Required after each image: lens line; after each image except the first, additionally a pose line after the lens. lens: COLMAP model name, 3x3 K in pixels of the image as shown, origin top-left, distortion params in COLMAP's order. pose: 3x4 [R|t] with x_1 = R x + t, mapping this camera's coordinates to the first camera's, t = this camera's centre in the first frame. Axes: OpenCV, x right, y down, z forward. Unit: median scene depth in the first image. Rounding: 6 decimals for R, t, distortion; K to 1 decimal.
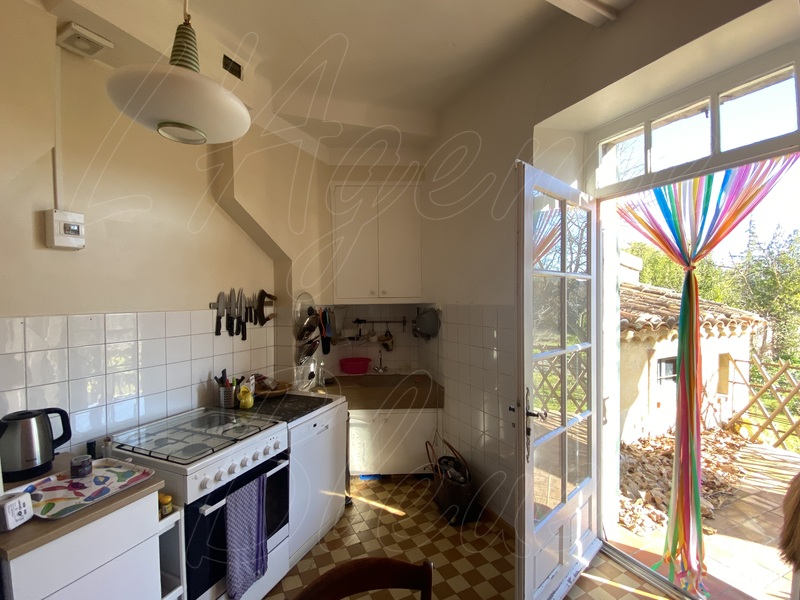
lens RADIAL K [[365.4, 0, 401.3], [0, 365.4, 298.3], [0, 0, 1]] dist [-0.022504, -0.001440]
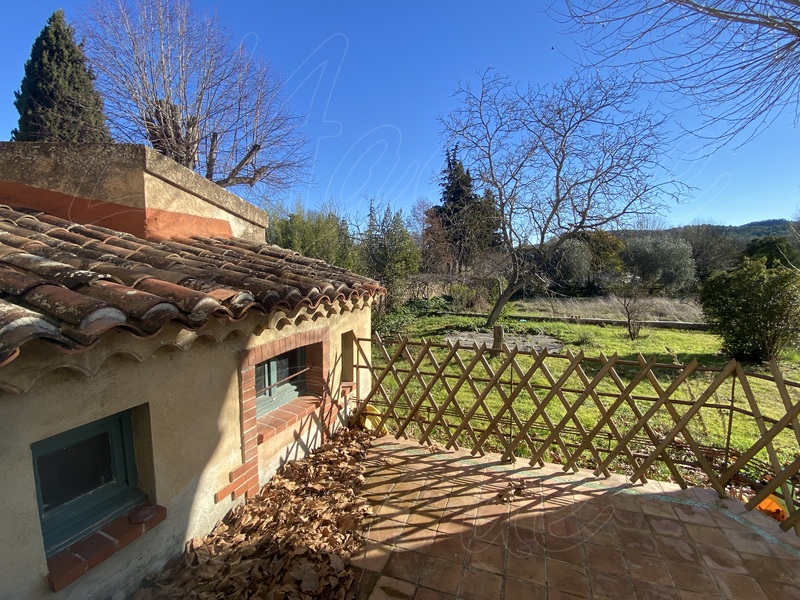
lens RADIAL K [[365.4, 0, 399.9], [0, 365.4, 300.6], [0, 0, 1]] dist [-0.022504, -0.001440]
pose [[0.659251, -0.073366, 0.748335, 0.399469], [0.002663, 0.995450, 0.095247, 0.008174], [-0.751918, -0.060799, 0.656447, 0.408368]]
